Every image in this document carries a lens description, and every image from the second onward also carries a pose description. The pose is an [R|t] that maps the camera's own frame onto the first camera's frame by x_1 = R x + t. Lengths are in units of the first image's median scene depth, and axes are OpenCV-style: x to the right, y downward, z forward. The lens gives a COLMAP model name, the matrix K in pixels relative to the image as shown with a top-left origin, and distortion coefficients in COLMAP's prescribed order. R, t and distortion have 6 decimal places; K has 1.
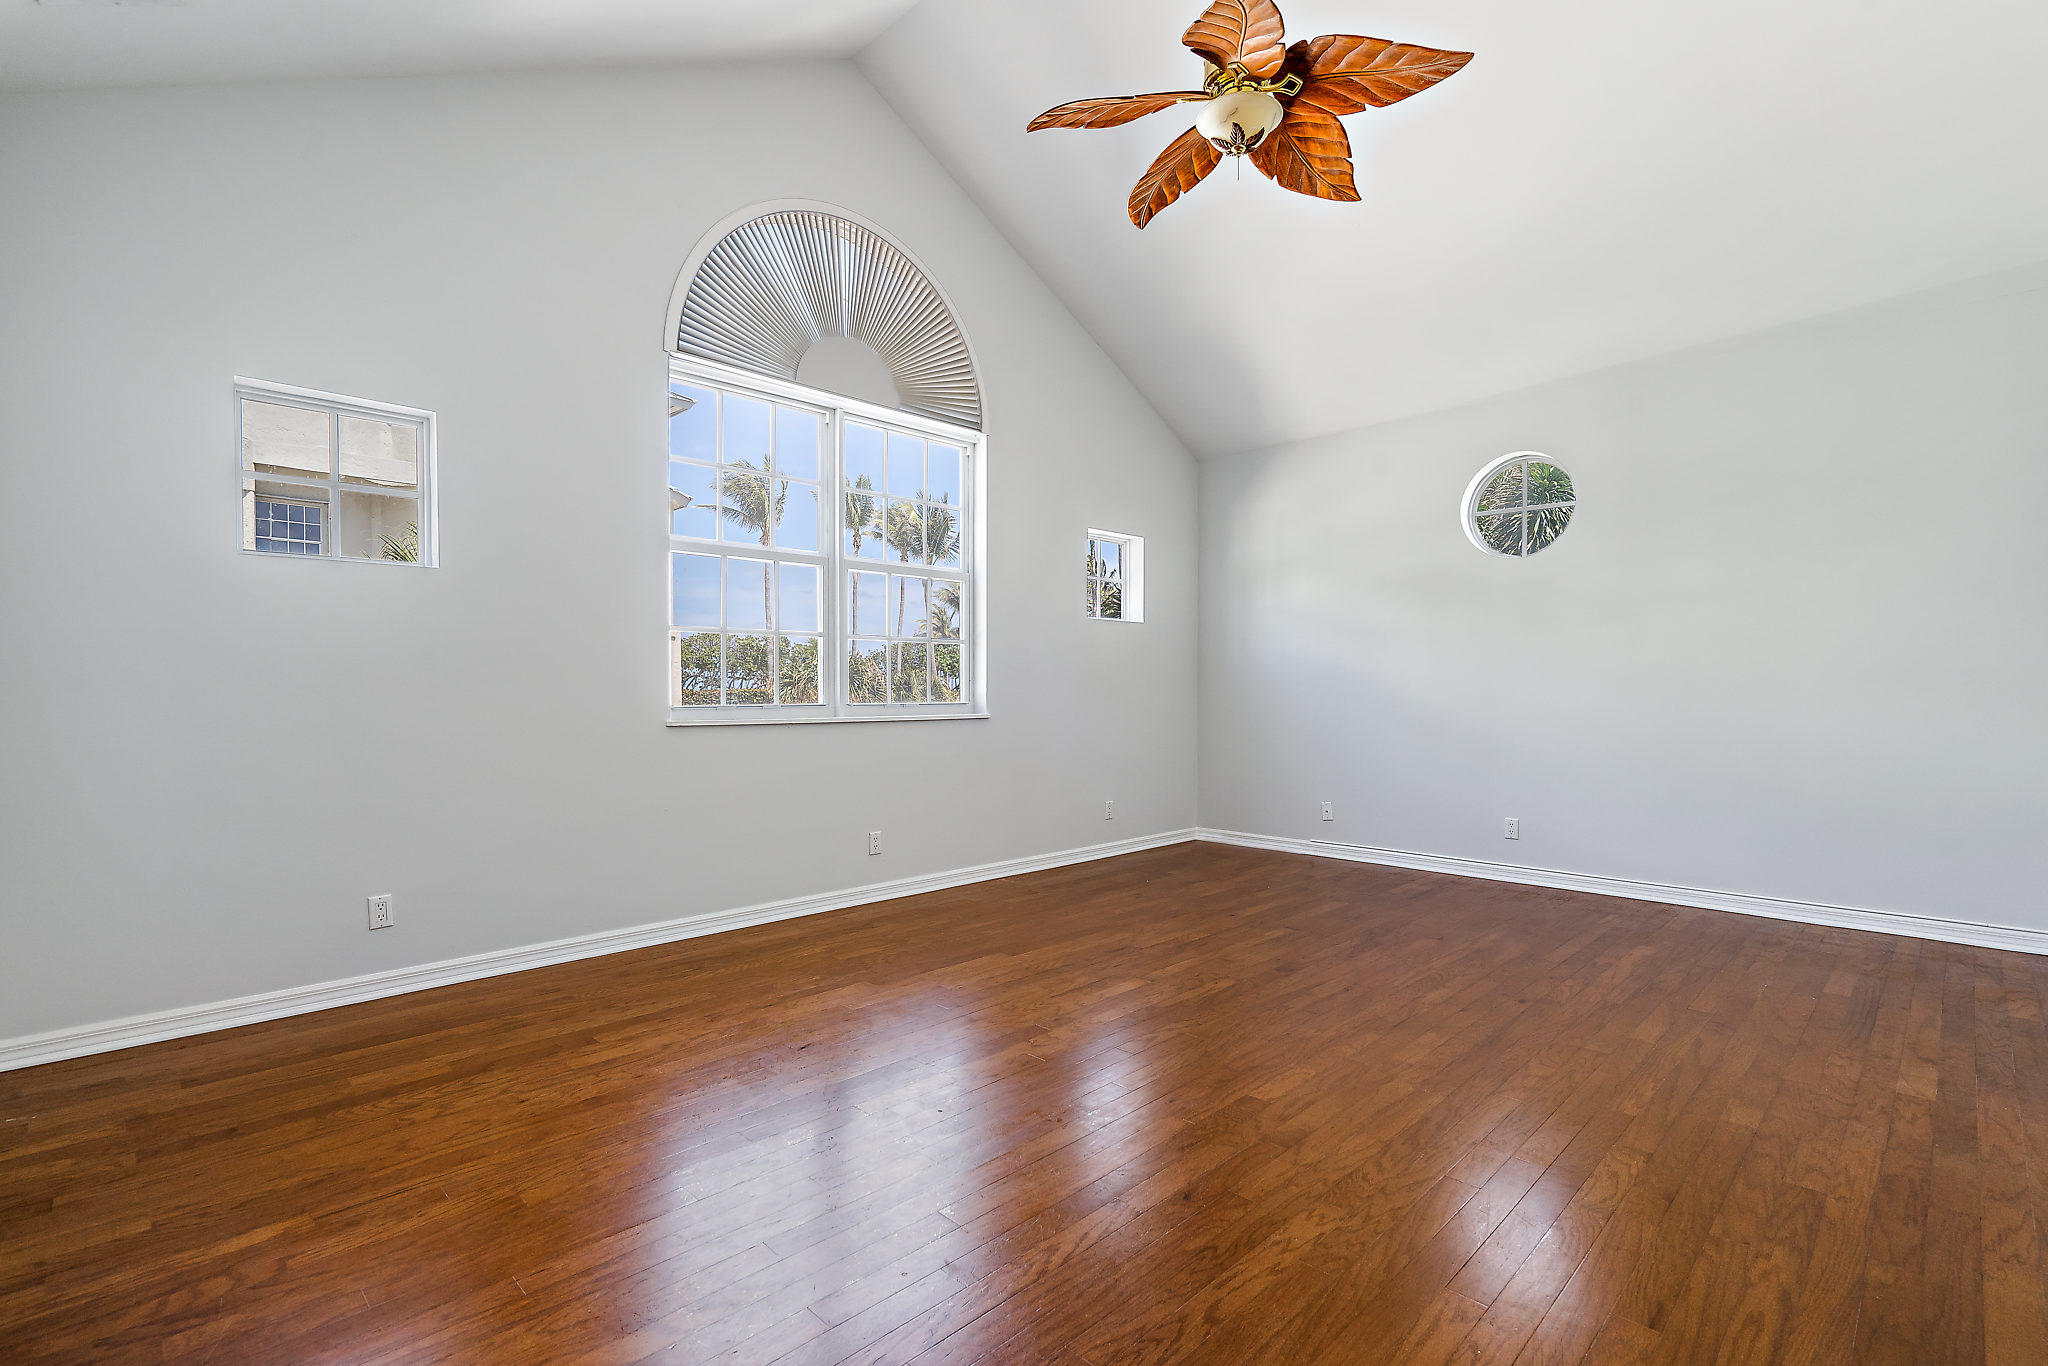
lens RADIAL K [[928.2, 0, 1019.6], [0, 928.2, 681.2], [0, 0, 1]] dist [-0.001459, -0.000101]
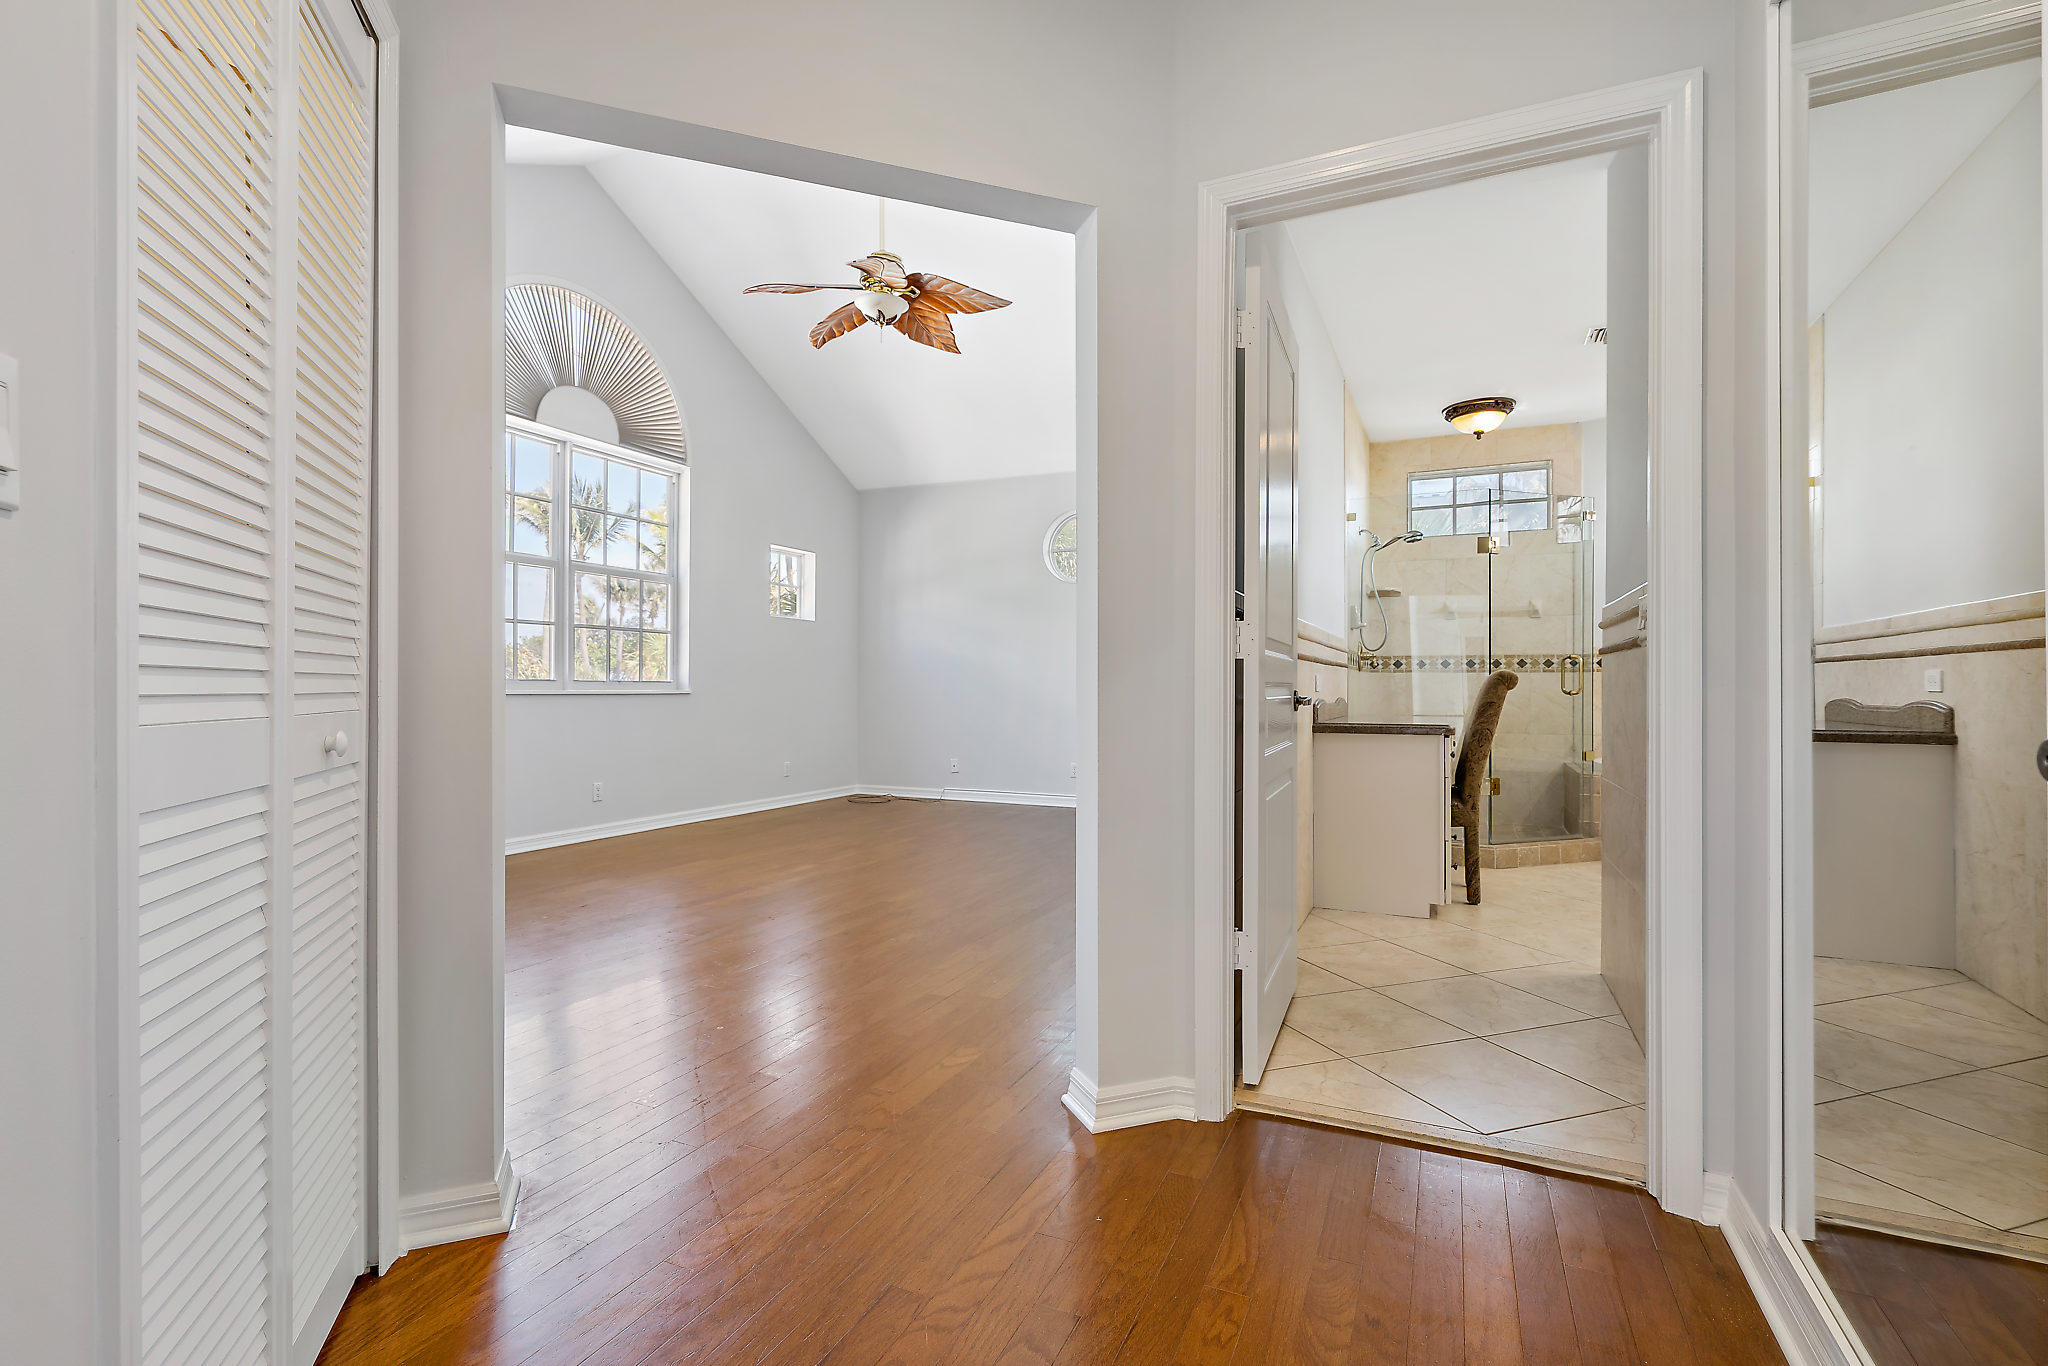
lens RADIAL K [[928.2, 0, 1014.8], [0, 928.2, 685.3], [0, 0, 1]] dist [-0.001459, -0.000101]
pose [[0.938513, 0.002377, 0.345235, -0.062341], [-0.004708, 0.999971, 0.005912, 0.021743], [-0.345212, -0.007174, 0.938497, -0.369475]]
